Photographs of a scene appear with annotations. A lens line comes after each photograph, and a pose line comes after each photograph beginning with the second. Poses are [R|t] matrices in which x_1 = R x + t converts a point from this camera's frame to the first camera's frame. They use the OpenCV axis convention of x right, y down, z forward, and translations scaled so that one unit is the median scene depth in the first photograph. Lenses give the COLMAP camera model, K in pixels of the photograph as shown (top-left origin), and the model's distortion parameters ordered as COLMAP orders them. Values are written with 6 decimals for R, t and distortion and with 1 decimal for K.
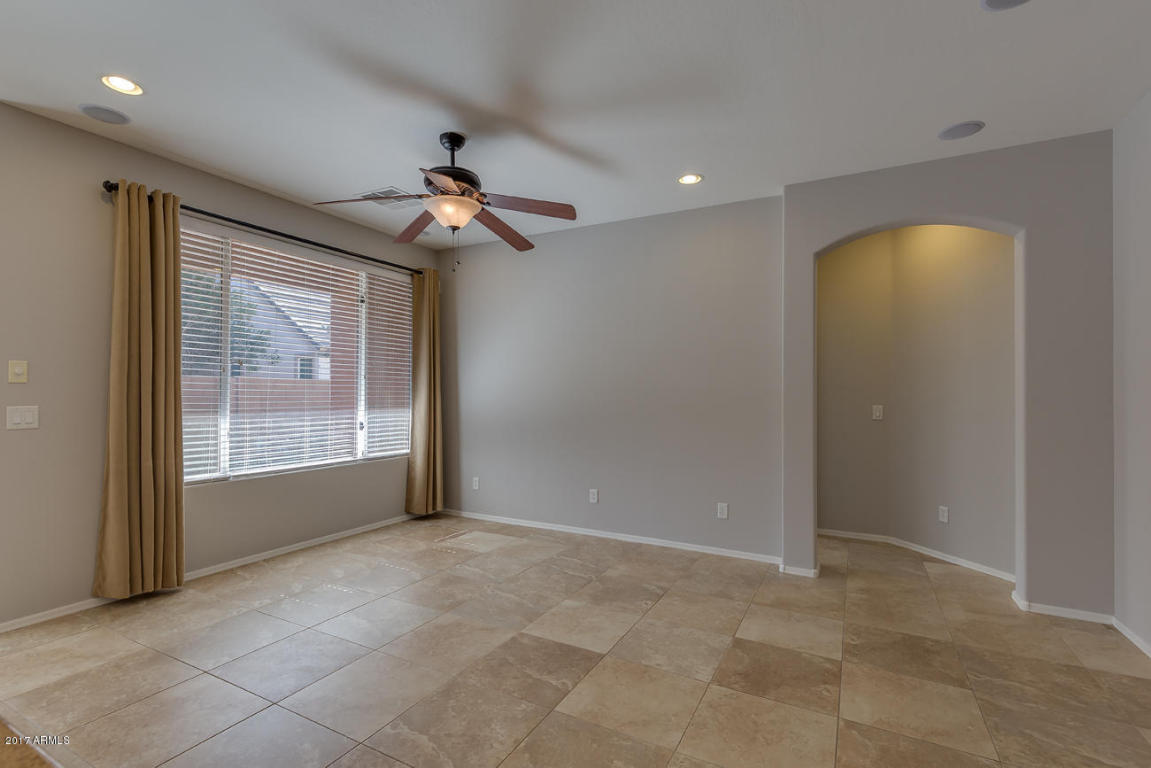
lens RADIAL K [[513.4, 0, 554.7], [0, 513.4, 388.0], [0, 0, 1]] dist [0.001707, 0.000137]
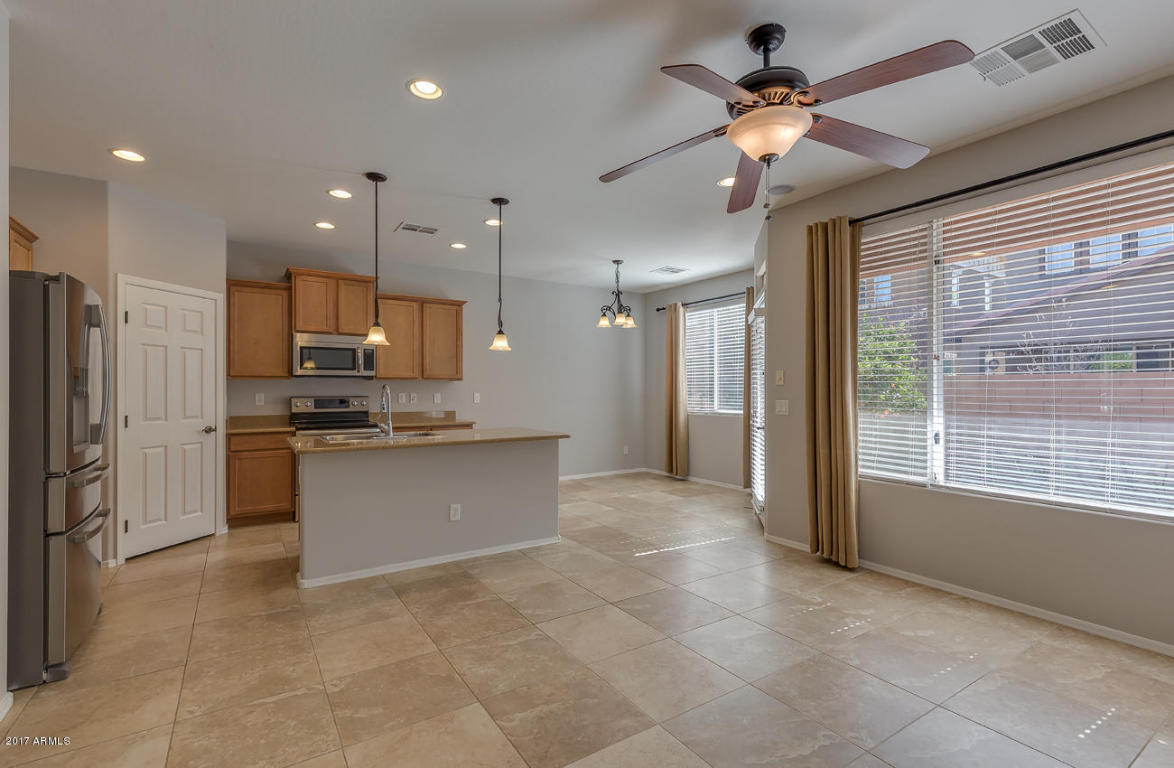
lens RADIAL K [[526.0, 0, 620.2], [0, 526.0, 388.4], [0, 0, 1]] dist [0.004149, -0.000009]
pose [[-0.404943, -0.007786, -0.914309, 0.466368], [0.006666, 0.999912, -0.011468, 0.011088], [0.914318, -0.010739, -0.404855, 0.932776]]
